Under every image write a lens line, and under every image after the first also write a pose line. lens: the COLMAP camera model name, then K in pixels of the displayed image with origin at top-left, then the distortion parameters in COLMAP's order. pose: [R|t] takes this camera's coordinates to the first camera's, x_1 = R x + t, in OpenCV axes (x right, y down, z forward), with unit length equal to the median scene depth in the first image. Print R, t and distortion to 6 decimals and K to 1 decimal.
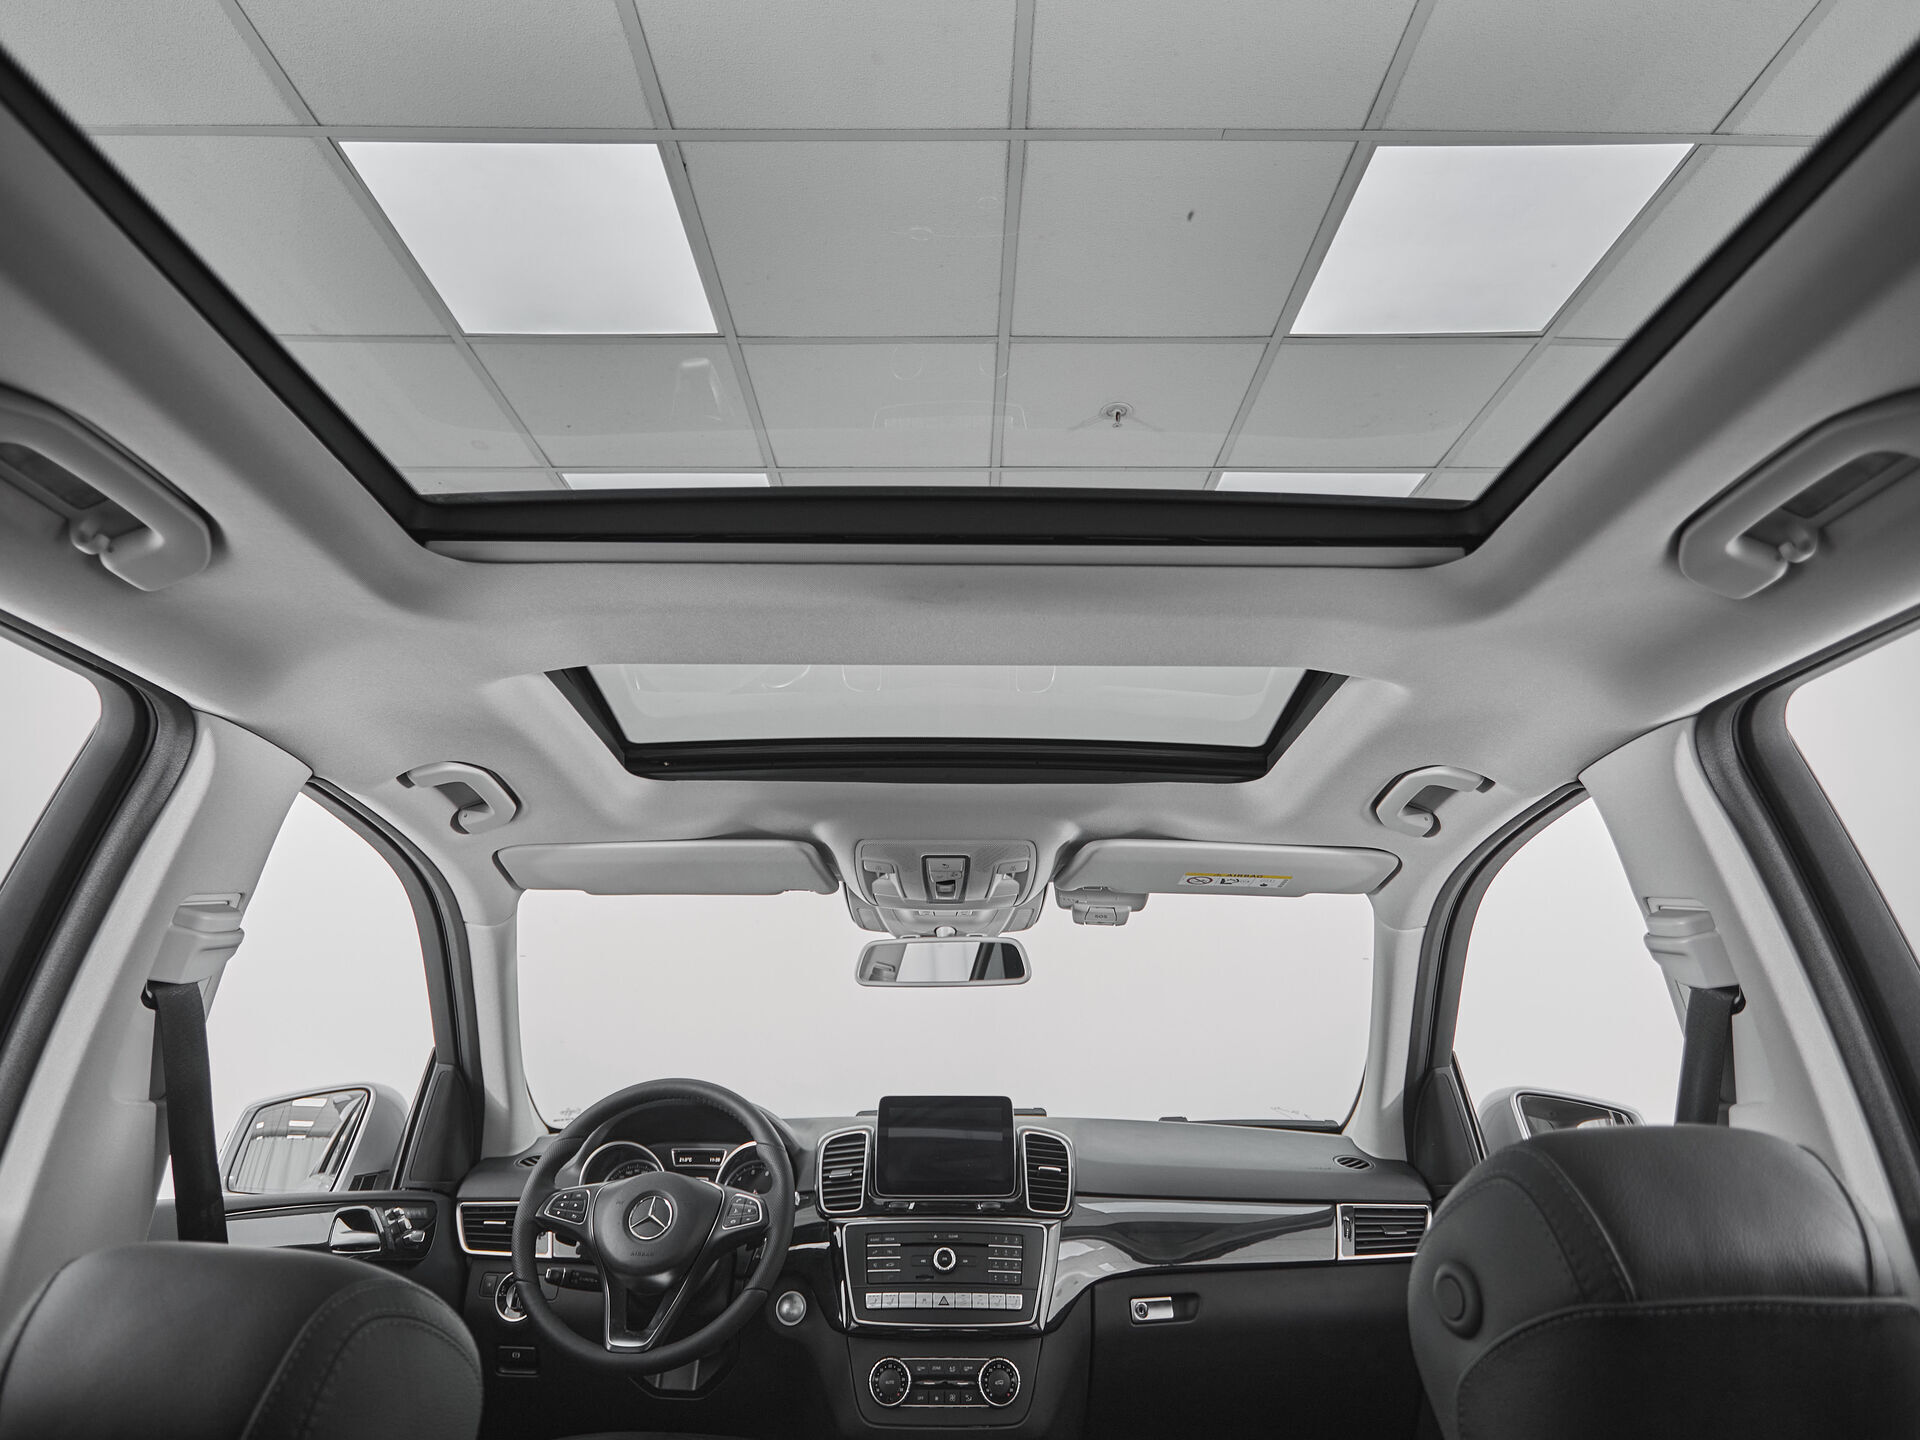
lens RADIAL K [[1140.9, 0, 956.2], [0, 1140.9, 682.0], [0, 0, 1]] dist [0.011185, -0.003713]
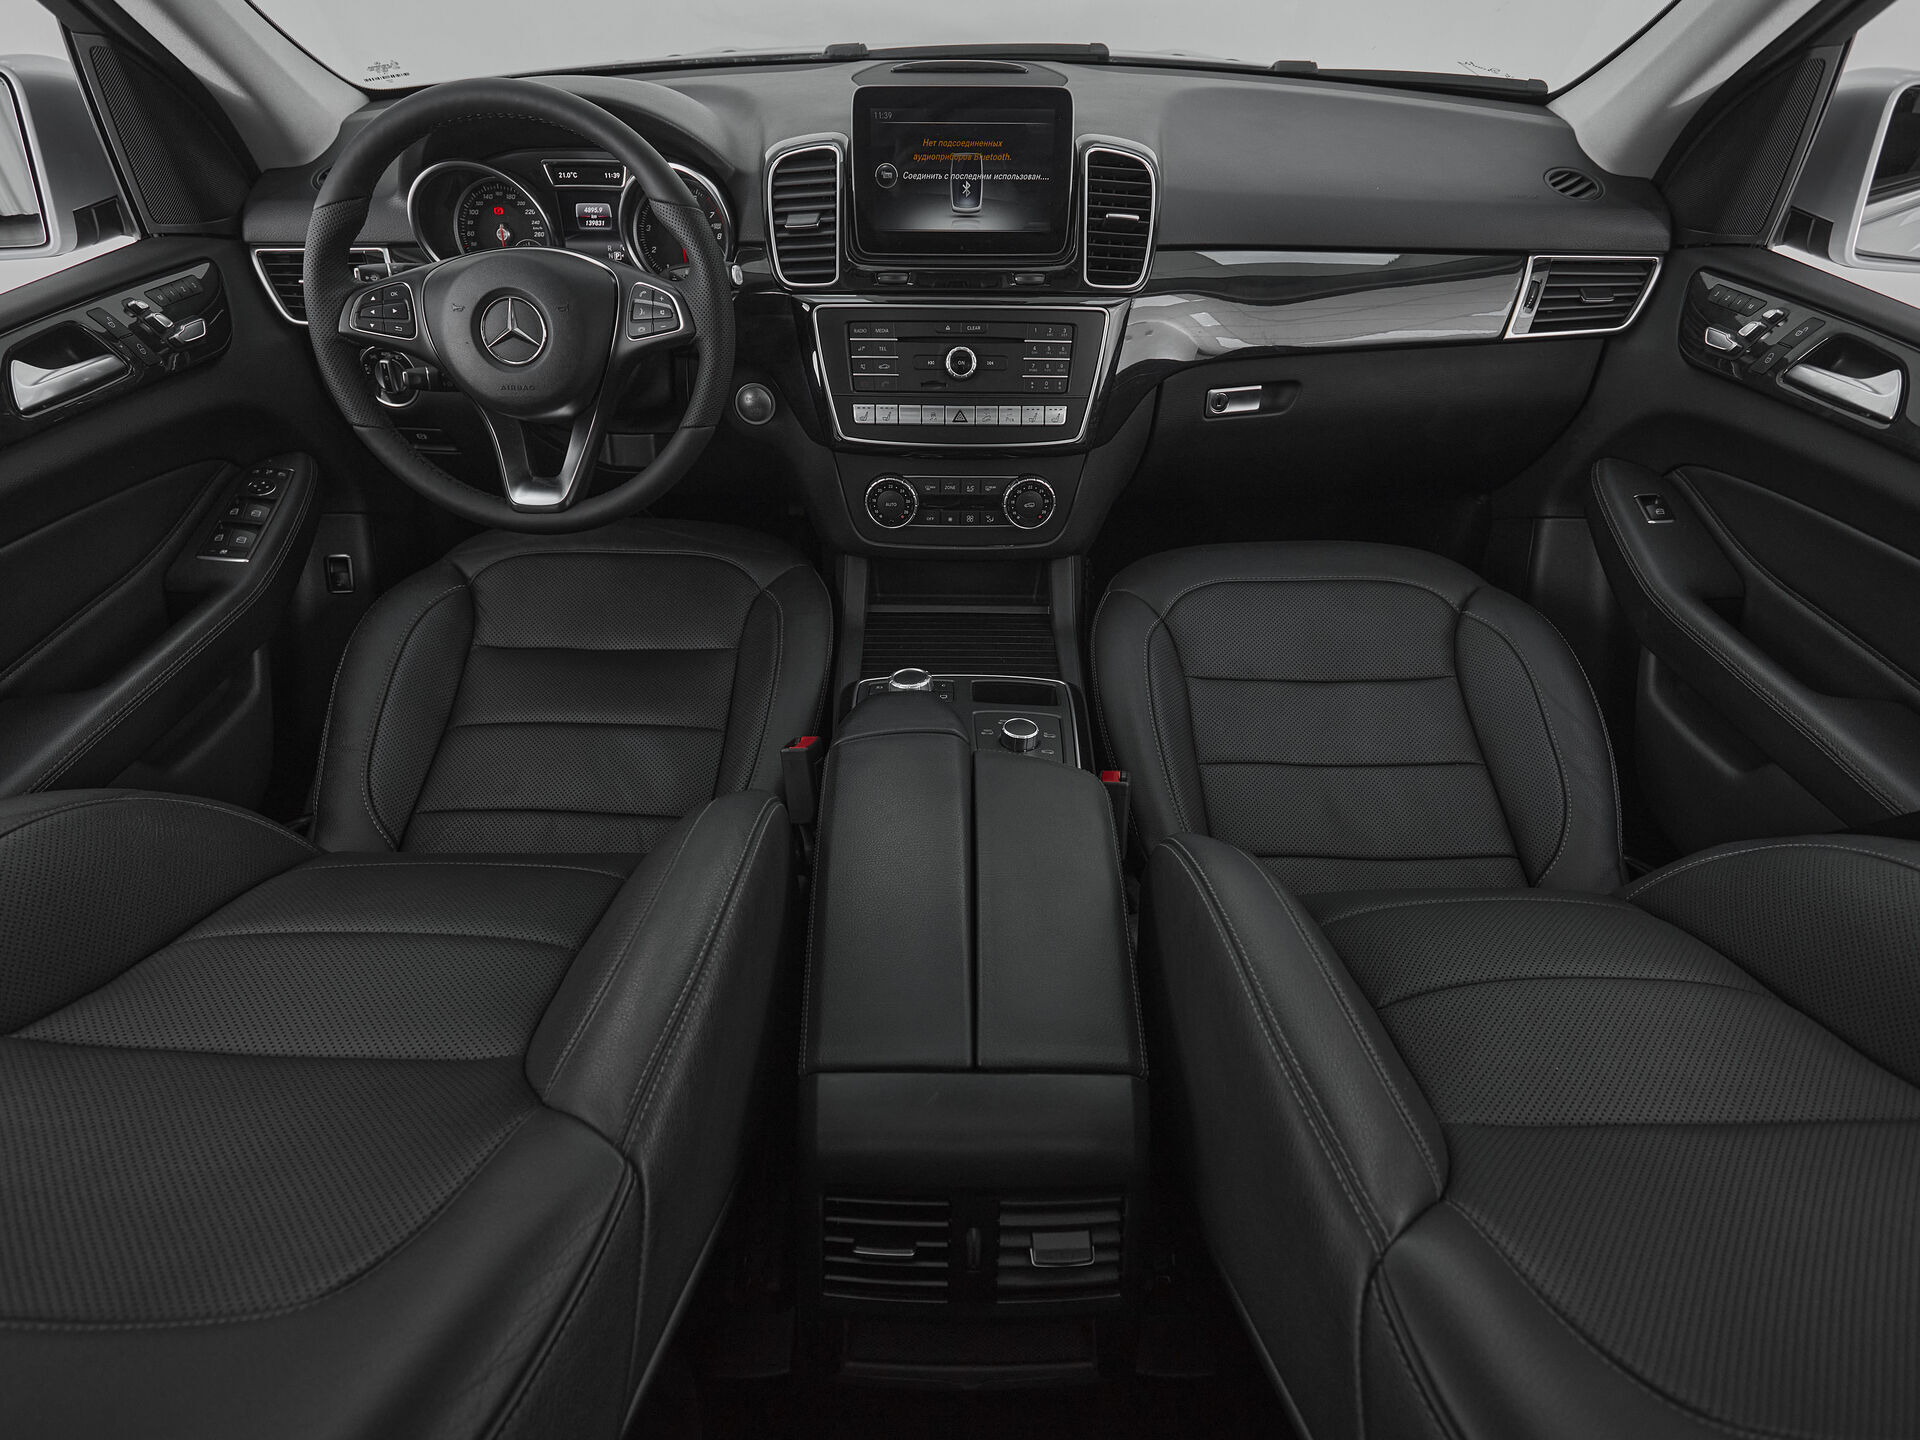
lens RADIAL K [[1040.5, 0, 954.1], [0, 1040.5, 735.2], [0, 0, 1]] dist [-0.000989, -0.004046]
pose [[0.999981, 0.006100, 0.000271, -0.013236], [-0.003225, 0.489908, 0.871768, 0.059422], [0.005185, -0.871753, 0.489918, 0.485312]]
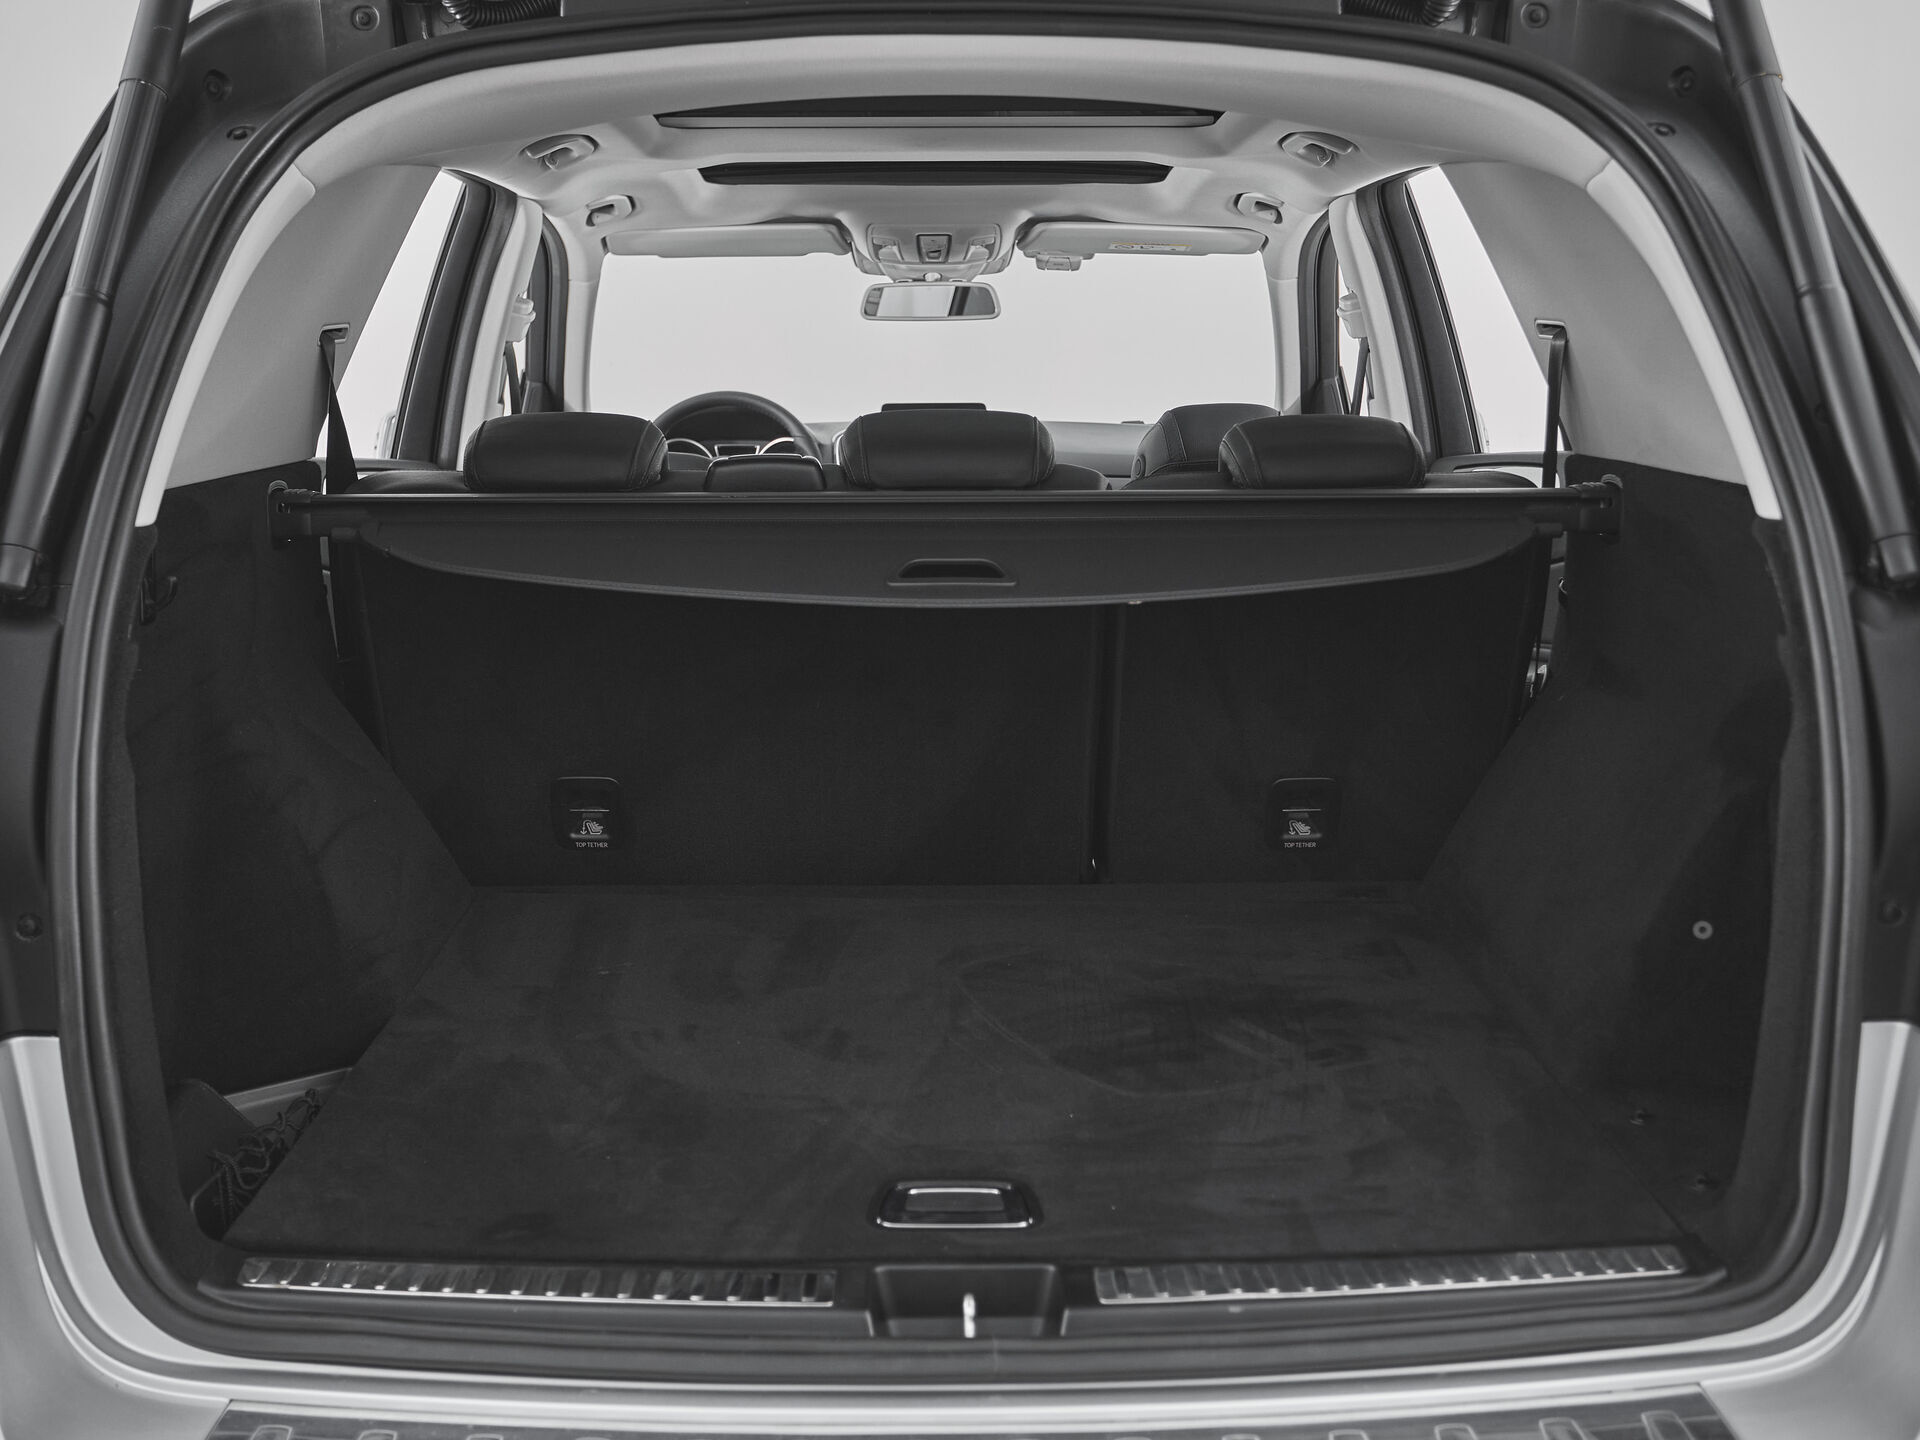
lens RADIAL K [[1917.0, 0, 952.5], [0, 1917.0, 710.3], [0, 0, 1]] dist [-0.001372, 0.000000]
pose [[0.999941, -0.007985, 0.007378, -0.007471], [0.003473, 0.877674, 0.479245, -0.394190], [-0.010302, -0.479191, 0.877650, -1.132841]]
